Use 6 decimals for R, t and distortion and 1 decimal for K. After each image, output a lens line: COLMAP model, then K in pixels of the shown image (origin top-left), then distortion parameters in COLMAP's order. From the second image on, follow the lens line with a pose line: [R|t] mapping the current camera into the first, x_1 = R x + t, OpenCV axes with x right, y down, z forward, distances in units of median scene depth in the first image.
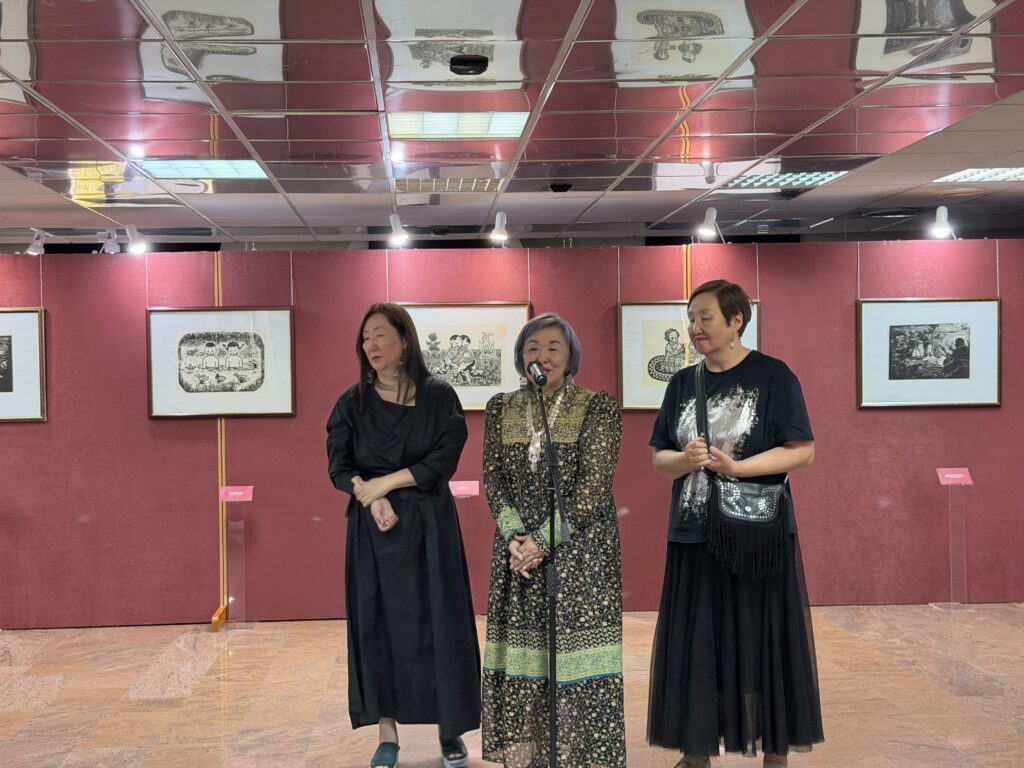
lens RADIAL K [[1444.3, 0, 512.0], [0, 1444.3, 384.0], [0, 0, 1]] dist [0.139517, -0.050193]
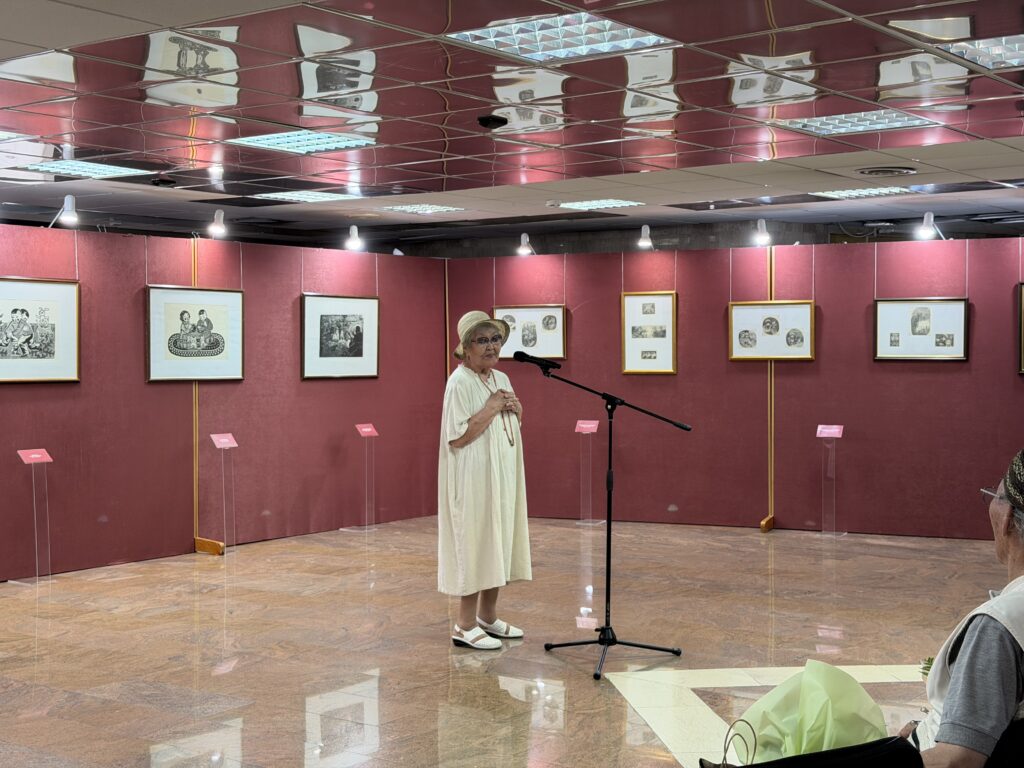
lens RADIAL K [[1444.3, 0, 512.0], [0, 1444.3, 384.0], [0, 0, 1]] dist [0.139517, -0.050193]
pose [[0.645234, -0.003035, 0.763979, -0.611840], [-0.005369, 0.999949, 0.008507, 0.009099], [-0.763966, -0.009591, 0.645185, 0.051244]]
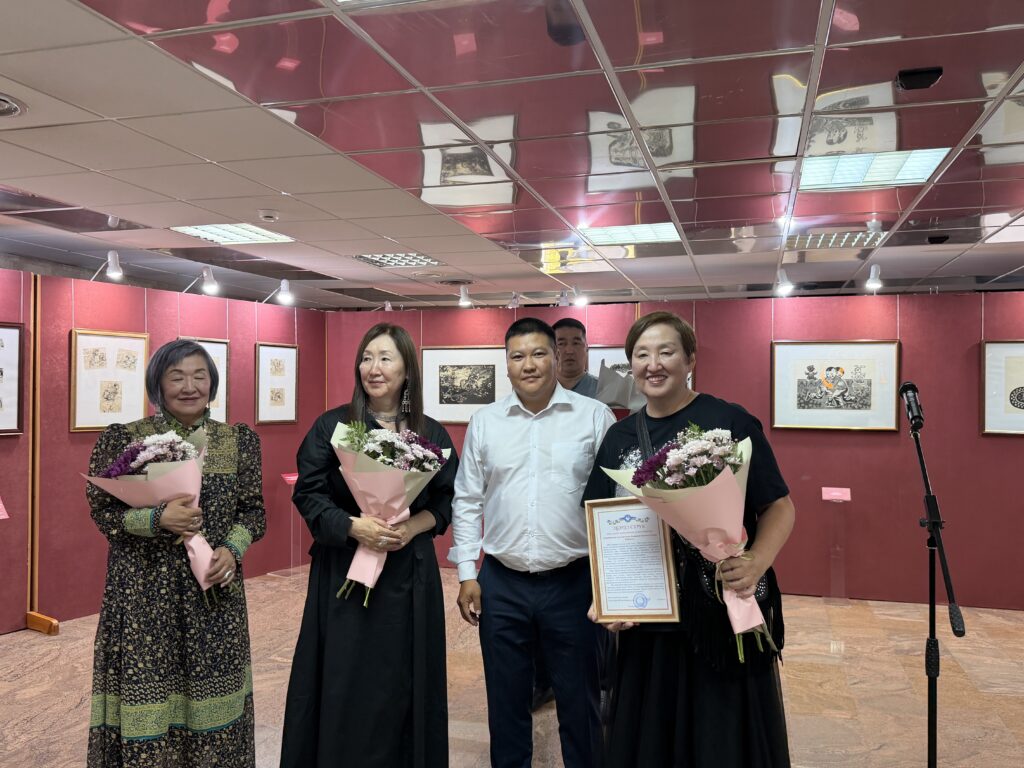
lens RADIAL K [[846.9, 0, 494.0], [0, 846.9, 383.4], [0, 0, 1]] dist [0.118495, -0.242564]
pose [[0.935452, 0.017740, -0.353009, -0.049199], [-0.020987, 0.999765, -0.005373, -0.010306], [0.352831, 0.012435, 0.935604, 0.223518]]
